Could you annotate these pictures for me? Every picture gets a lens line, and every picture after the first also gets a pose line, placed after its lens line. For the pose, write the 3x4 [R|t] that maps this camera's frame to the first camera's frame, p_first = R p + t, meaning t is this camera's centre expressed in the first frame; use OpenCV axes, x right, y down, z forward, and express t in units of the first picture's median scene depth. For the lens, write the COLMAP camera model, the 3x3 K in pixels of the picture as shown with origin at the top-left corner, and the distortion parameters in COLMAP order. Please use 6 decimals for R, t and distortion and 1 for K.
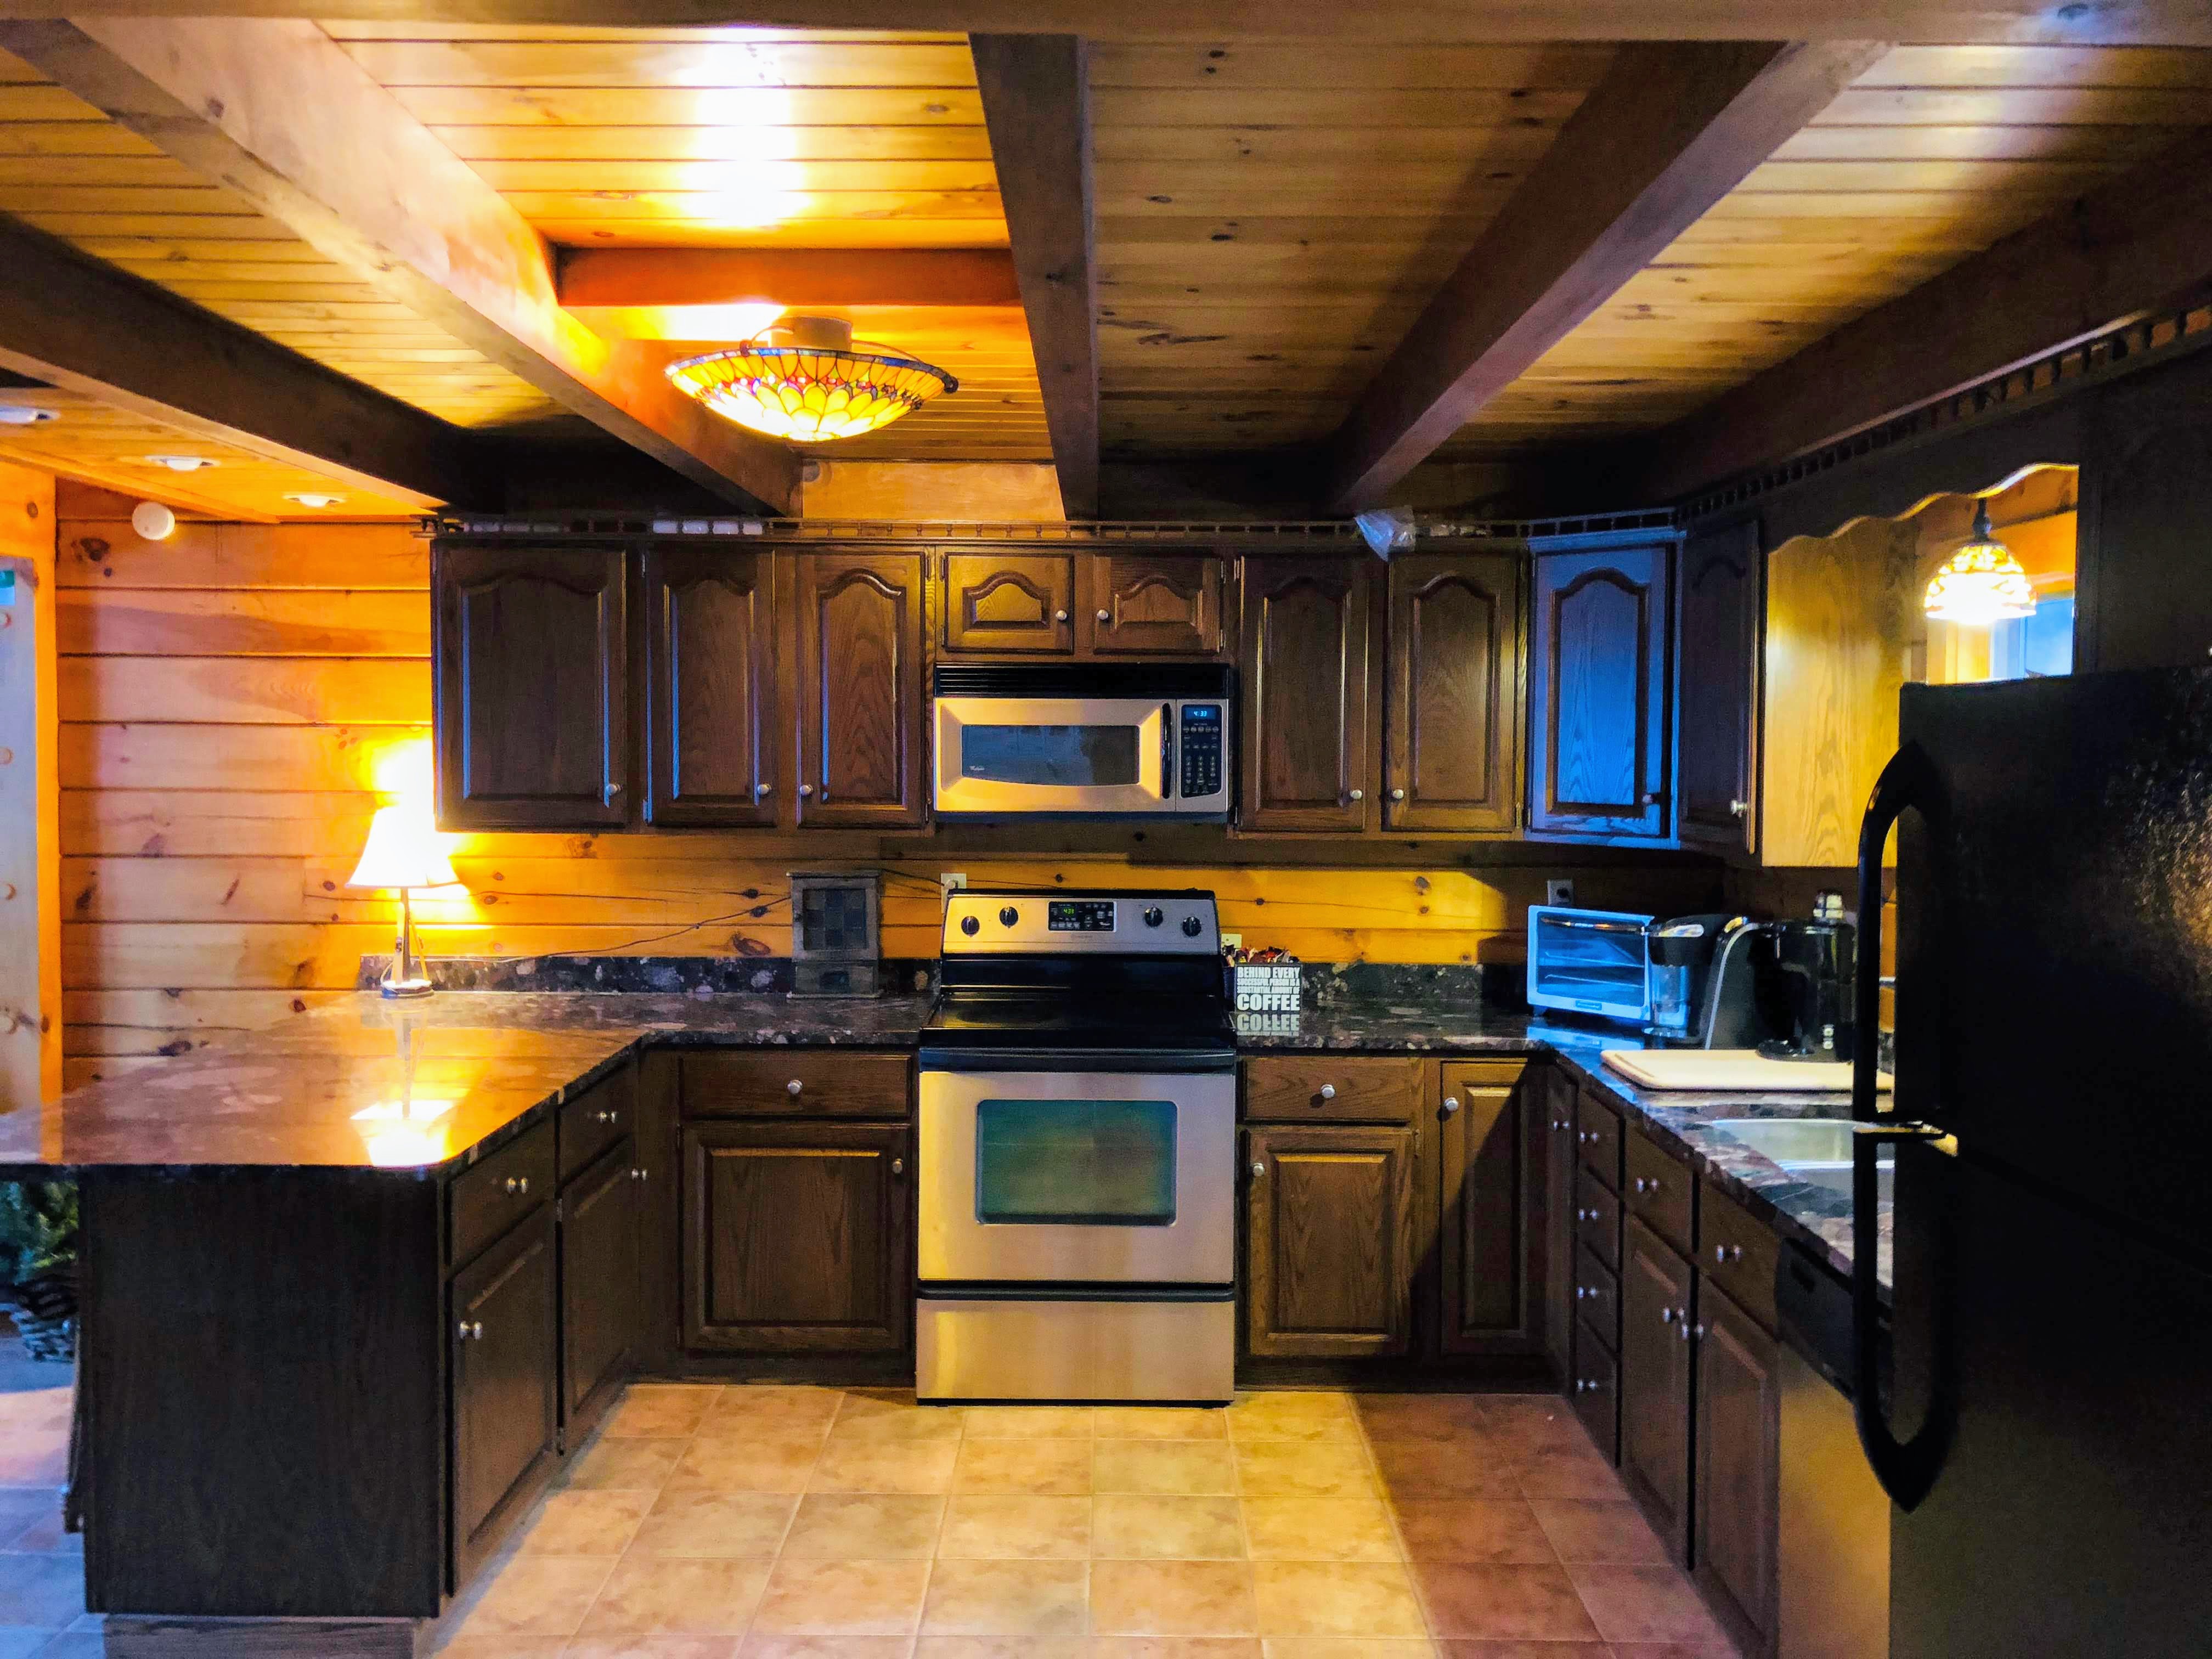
lens RADIAL K [[1823.3, 0, 1099.9], [0, 1823.3, 758.2], [0, 0, 1]] dist [0.110077, -0.299889]
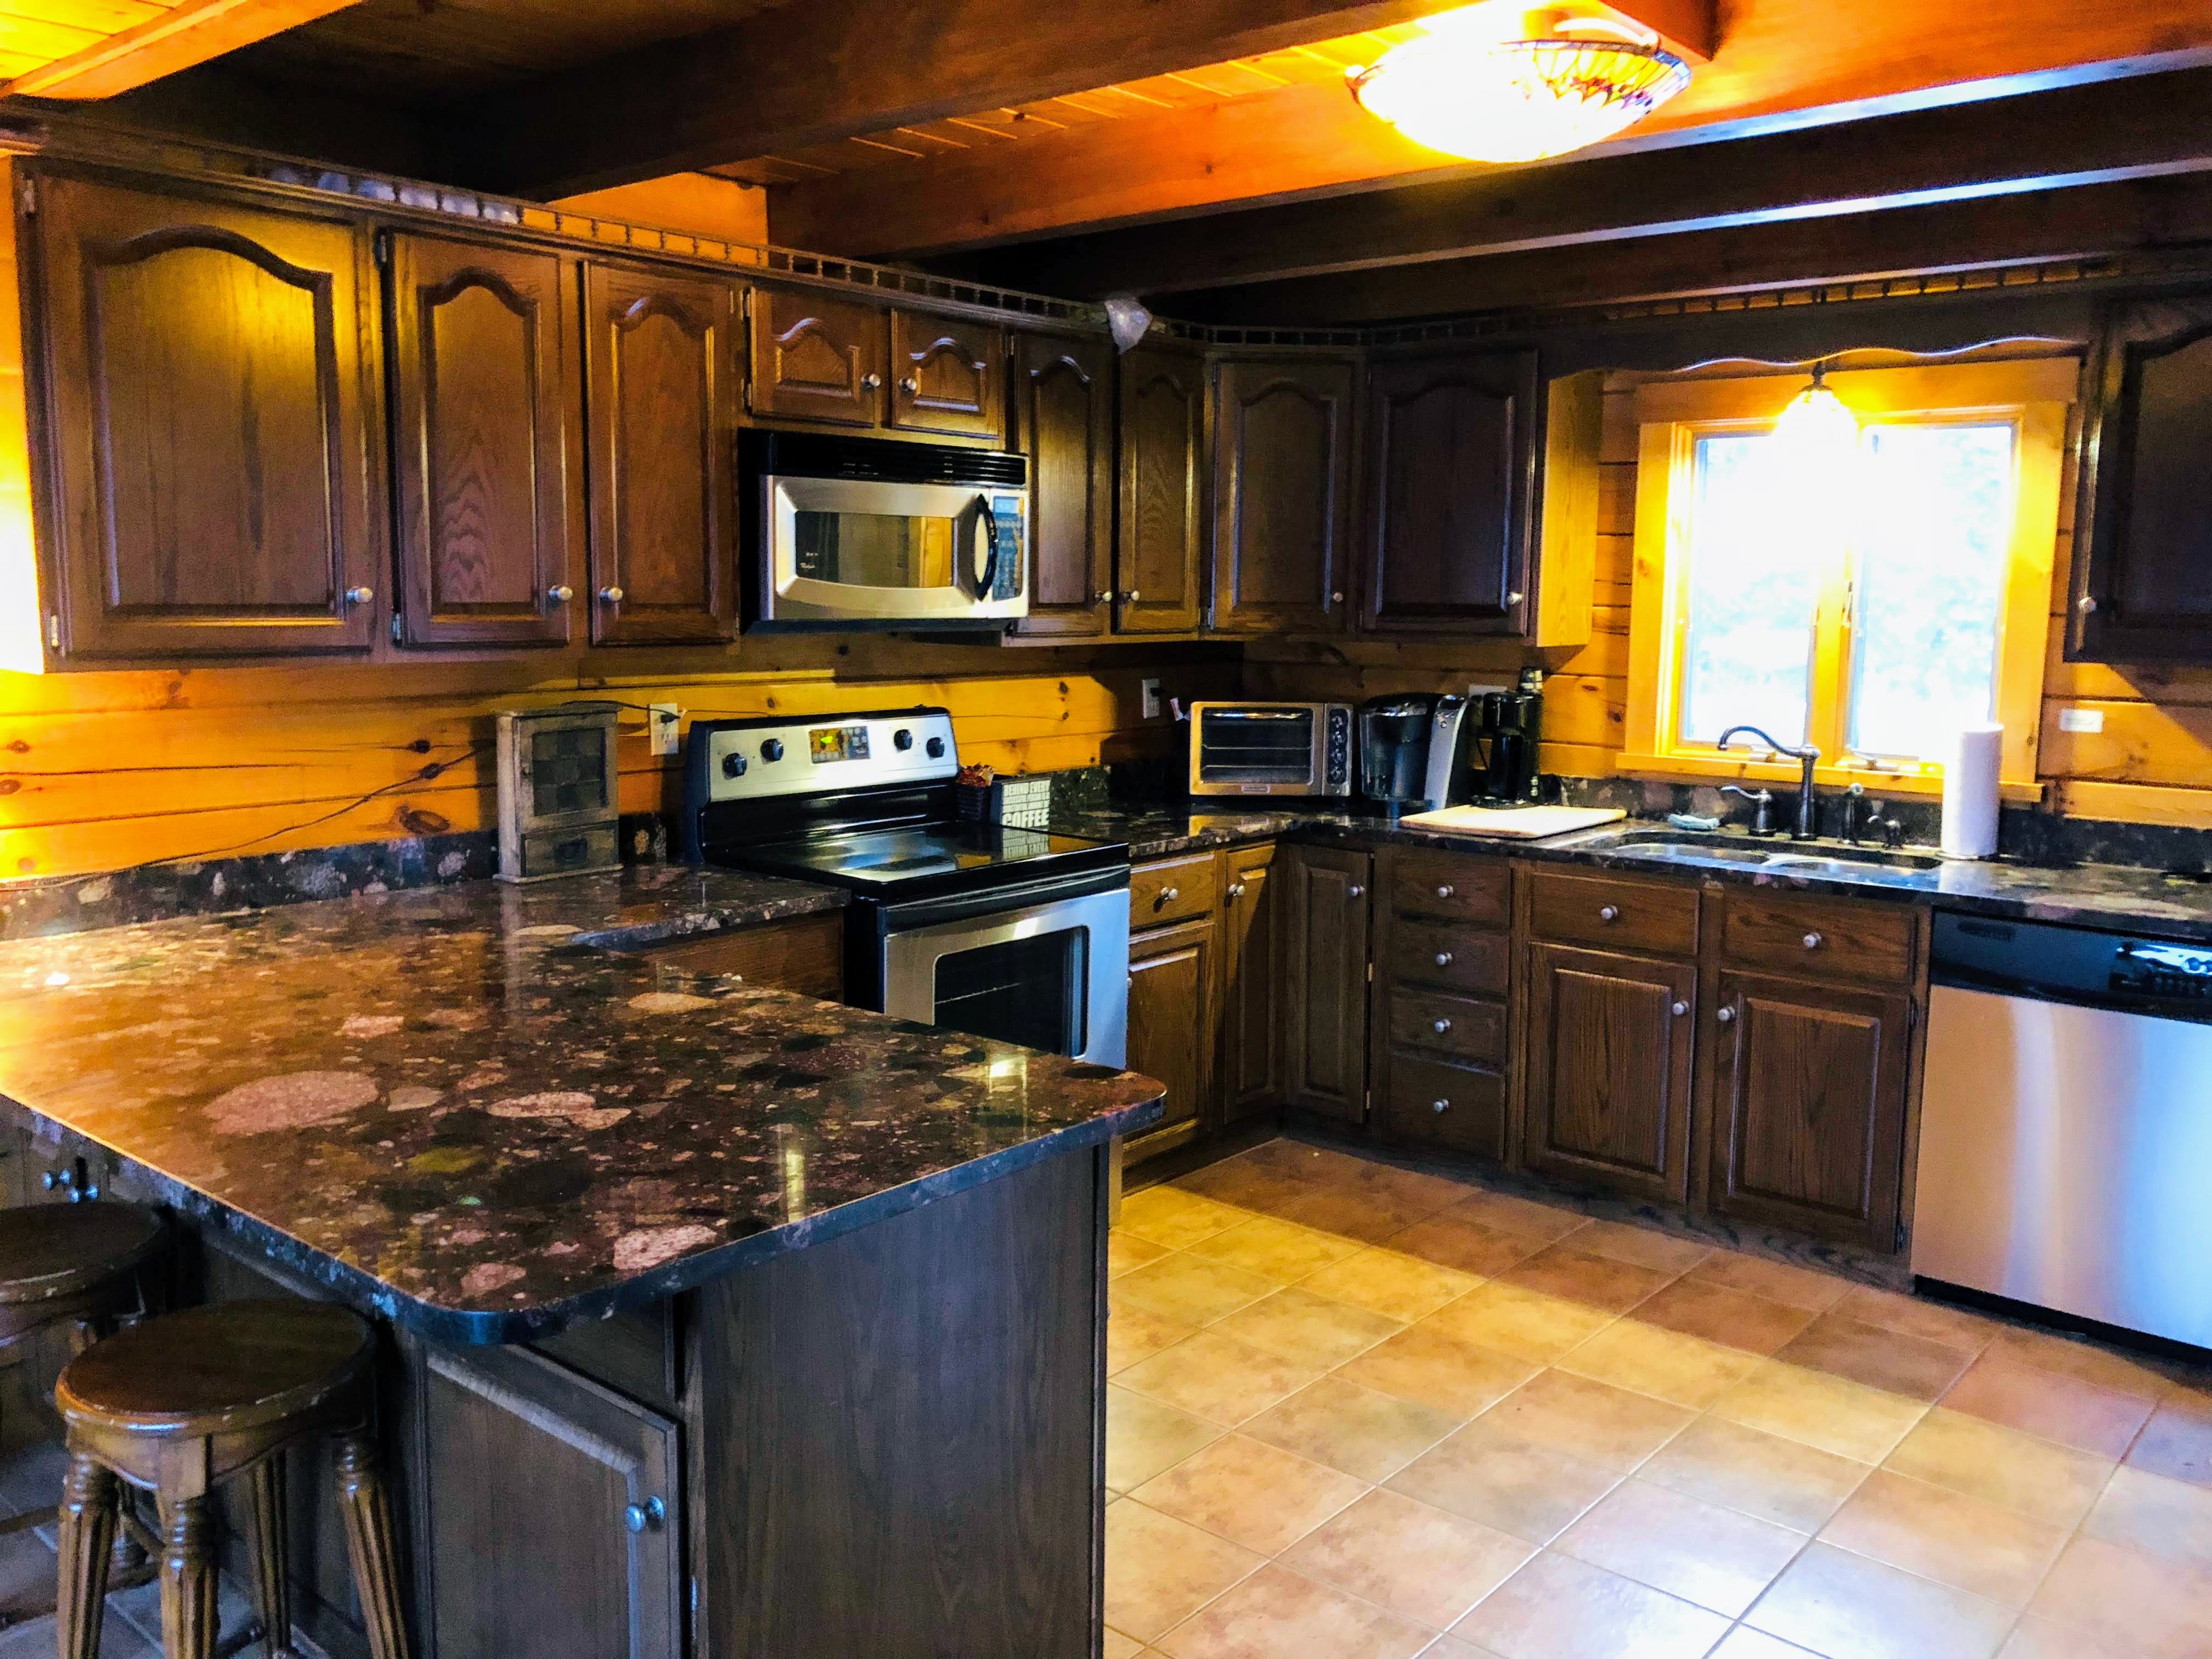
lens RADIAL K [[1806.1, 0, 1108.7], [0, 1806.1, 791.6], [0, 0, 1]] dist [0.042760, -0.047231]
pose [[0.639595, -0.089352, 0.763501, -0.592601], [0.005351, 0.993715, 0.111811, 0.015569], [-0.768693, -0.067429, 0.636054, 0.376340]]
